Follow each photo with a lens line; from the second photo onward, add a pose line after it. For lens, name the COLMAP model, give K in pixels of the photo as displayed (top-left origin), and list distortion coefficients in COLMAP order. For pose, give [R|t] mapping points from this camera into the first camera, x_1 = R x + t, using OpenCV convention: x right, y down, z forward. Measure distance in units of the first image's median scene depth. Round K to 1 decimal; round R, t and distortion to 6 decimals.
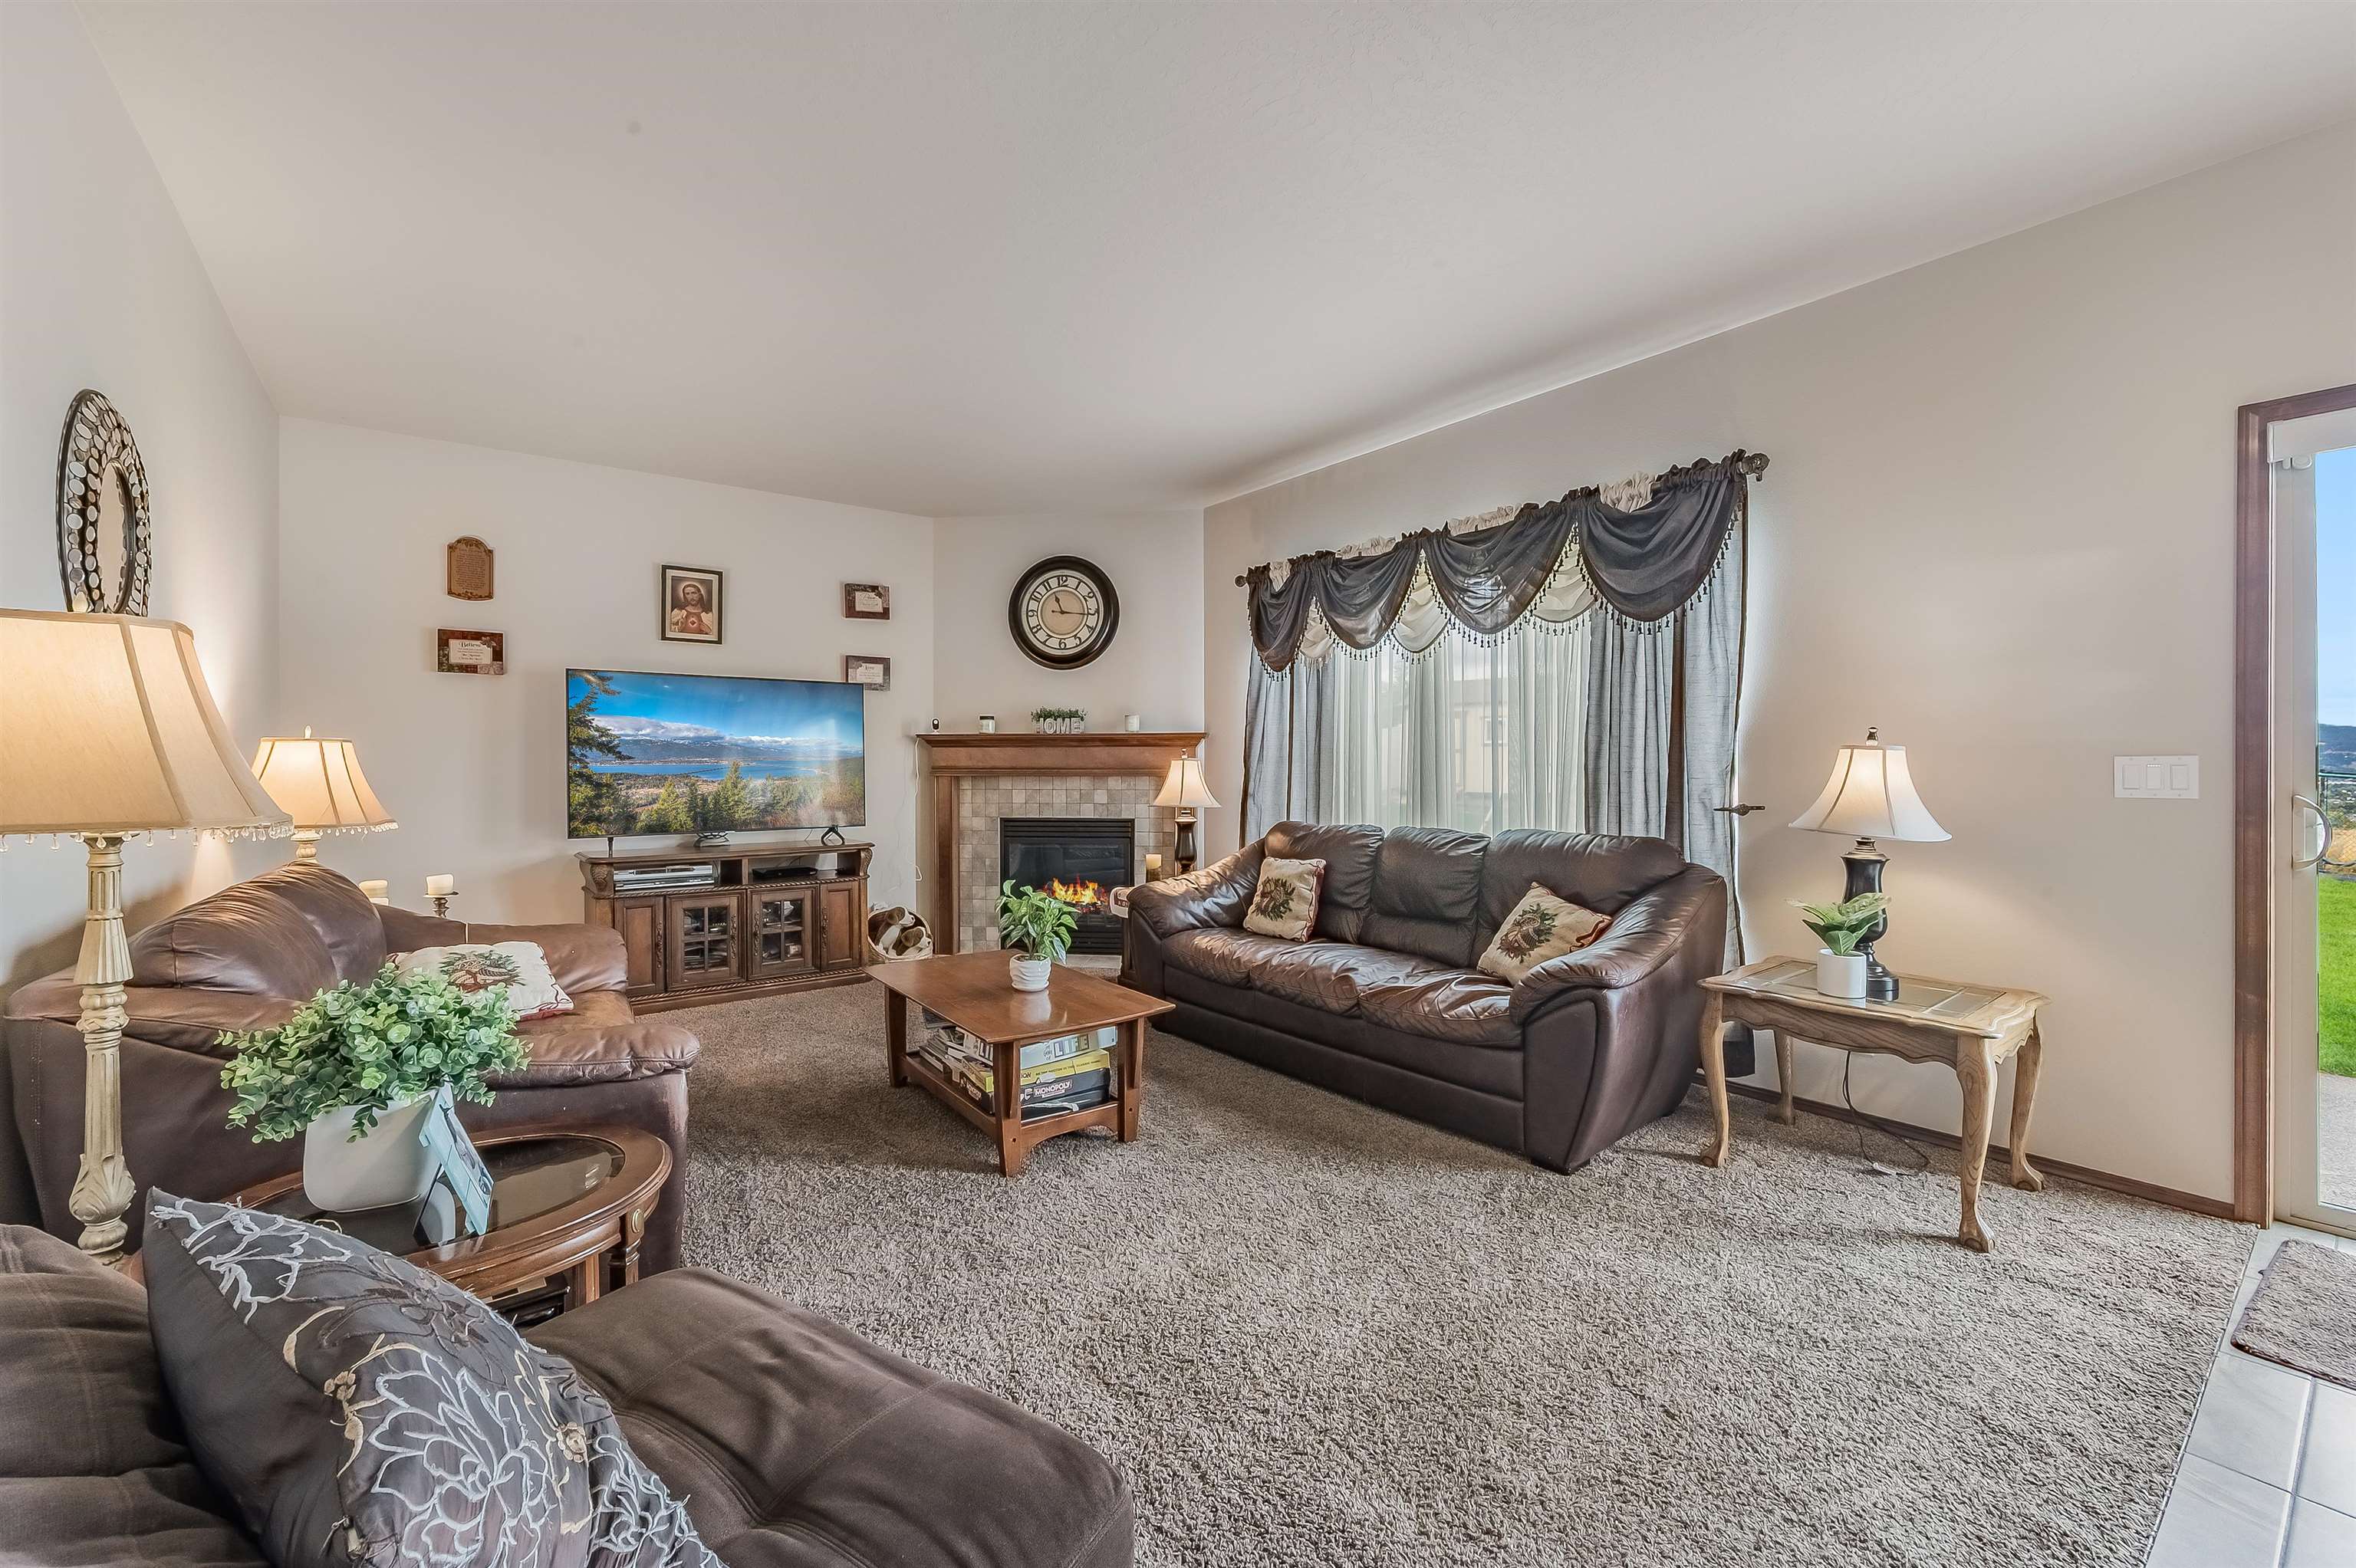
lens RADIAL K [[953.6, 0, 1173.3], [0, 953.6, 772.7], [0, 0, 1]] dist [-0.003703, -0.000314]
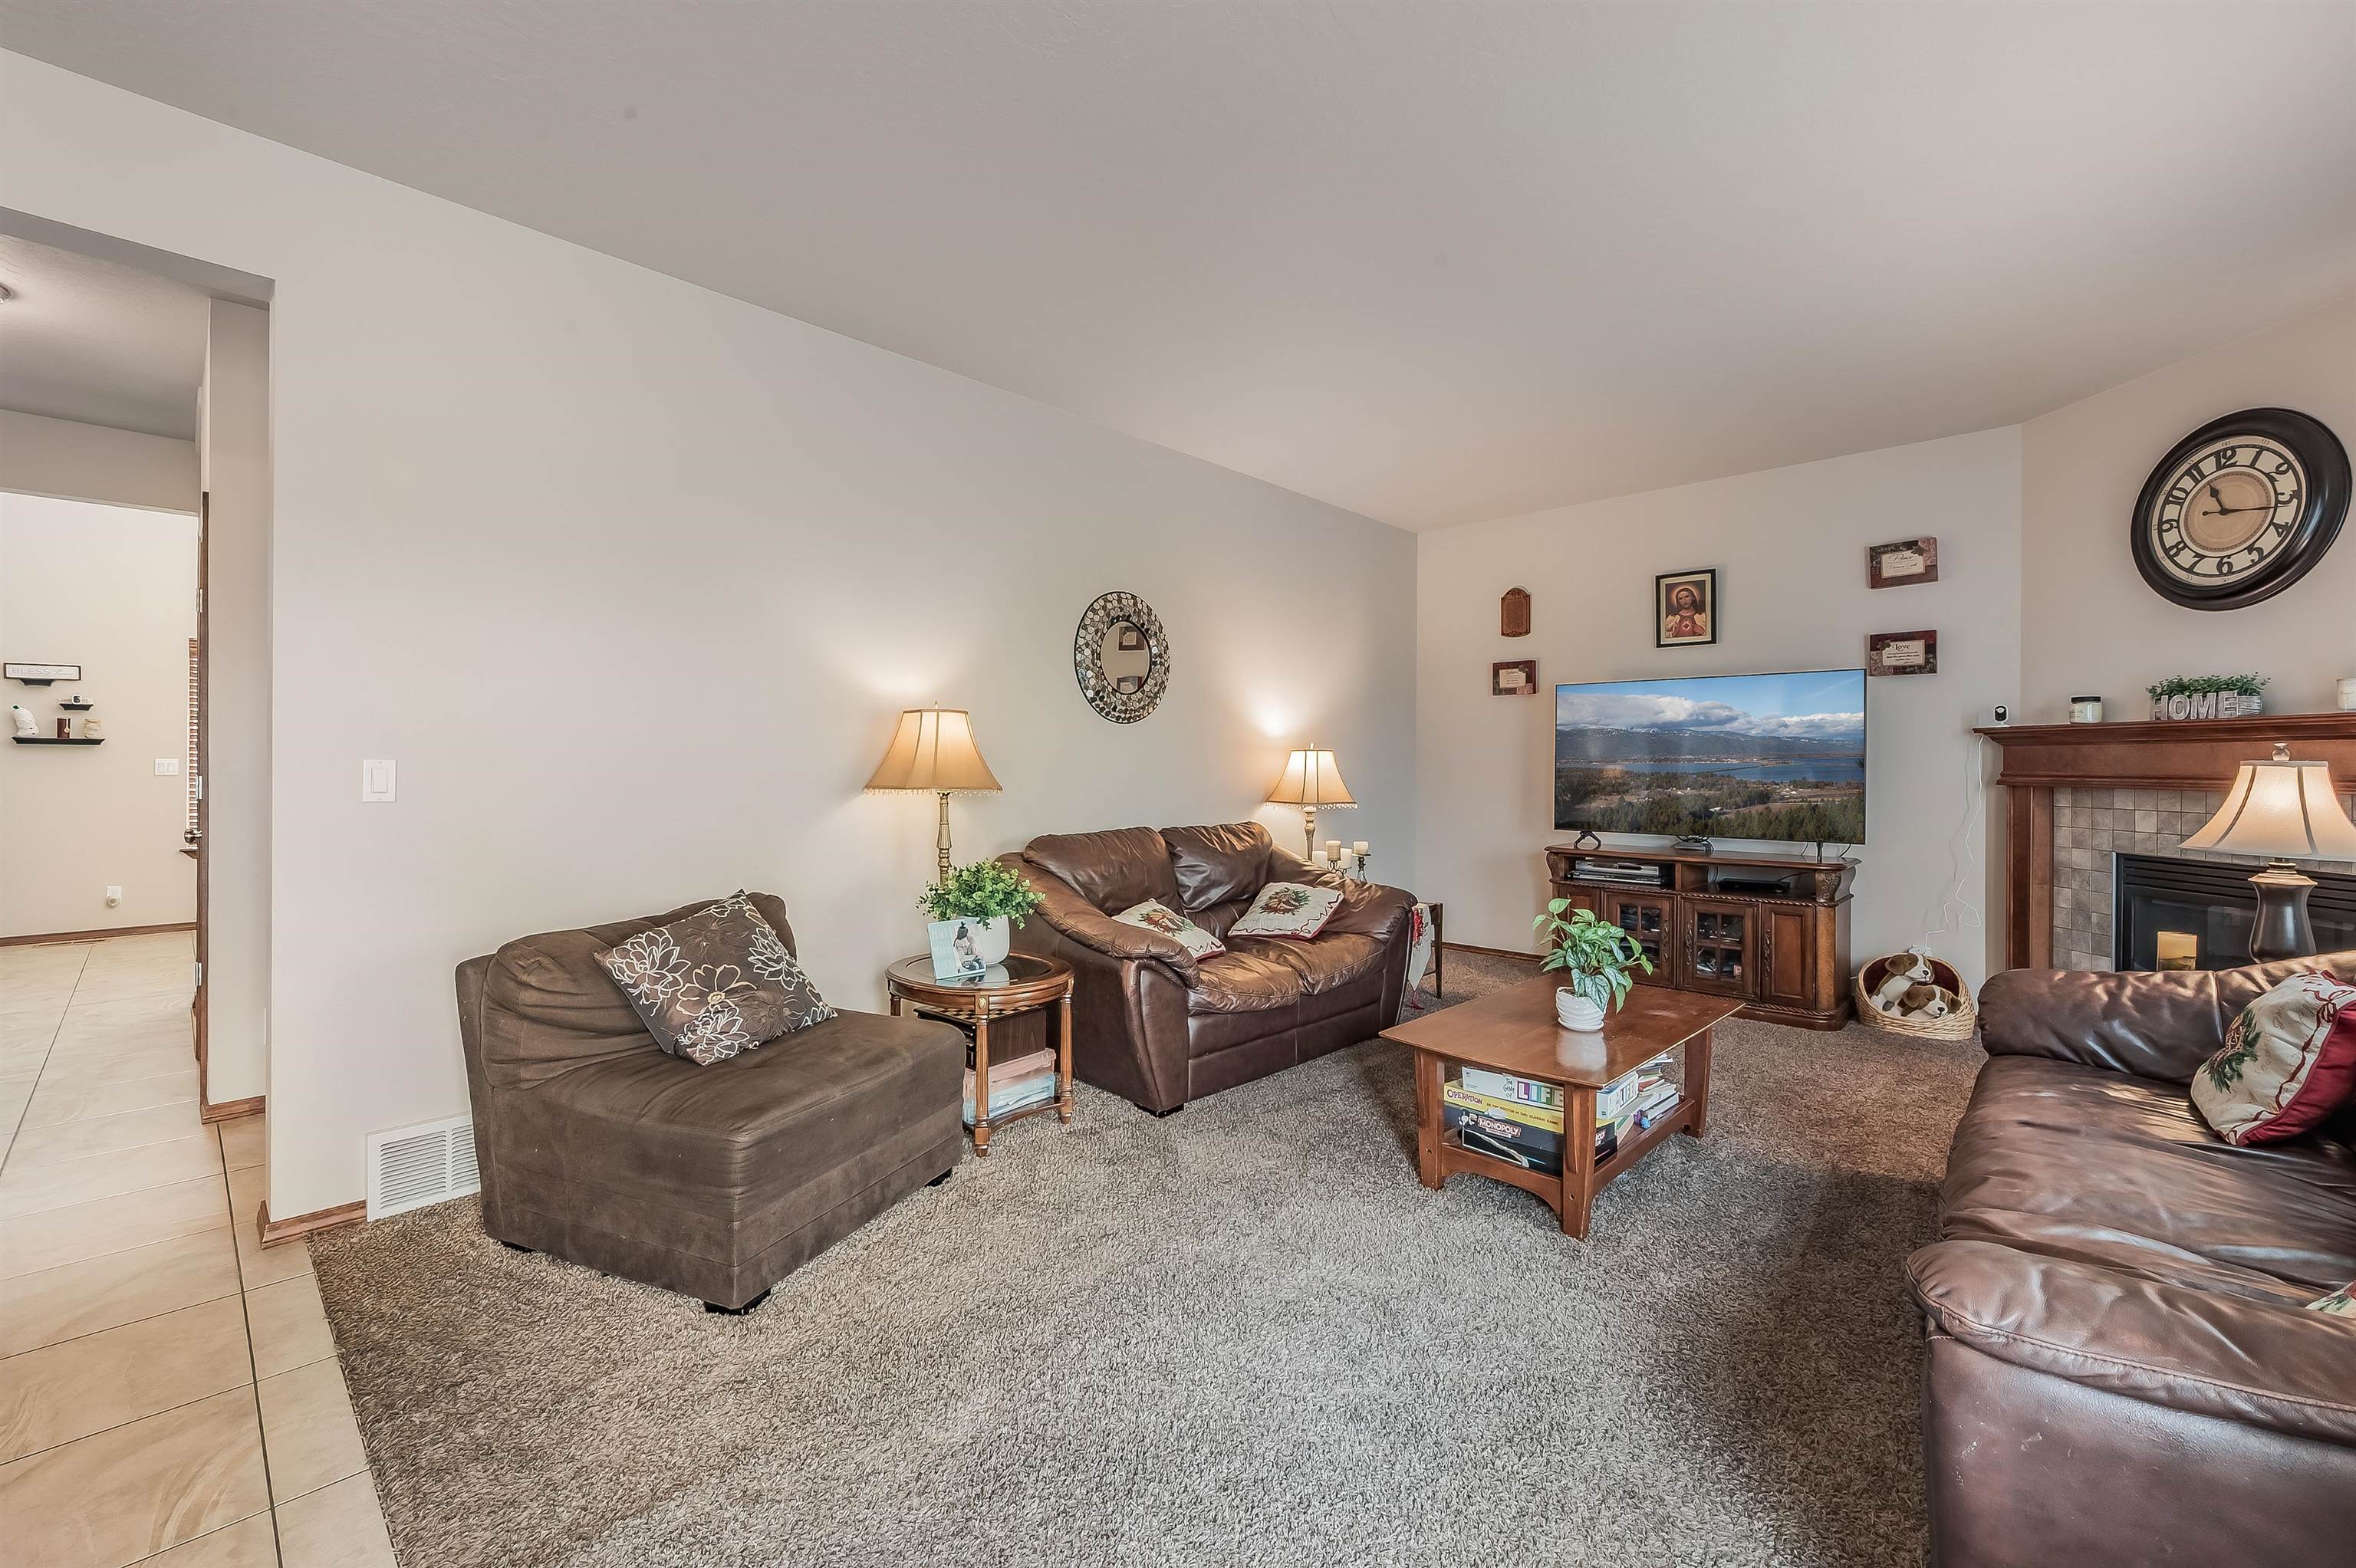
lens RADIAL K [[953.6, 0, 1174.7], [0, 953.6, 768.9], [0, 0, 1]] dist [-0.003703, -0.000314]
pose [[0.162020, 0.008421, -0.986751, 0.367014], [-0.013289, 0.999892, 0.006351, -0.005516], [0.986698, 0.012084, 0.162115, 0.280198]]
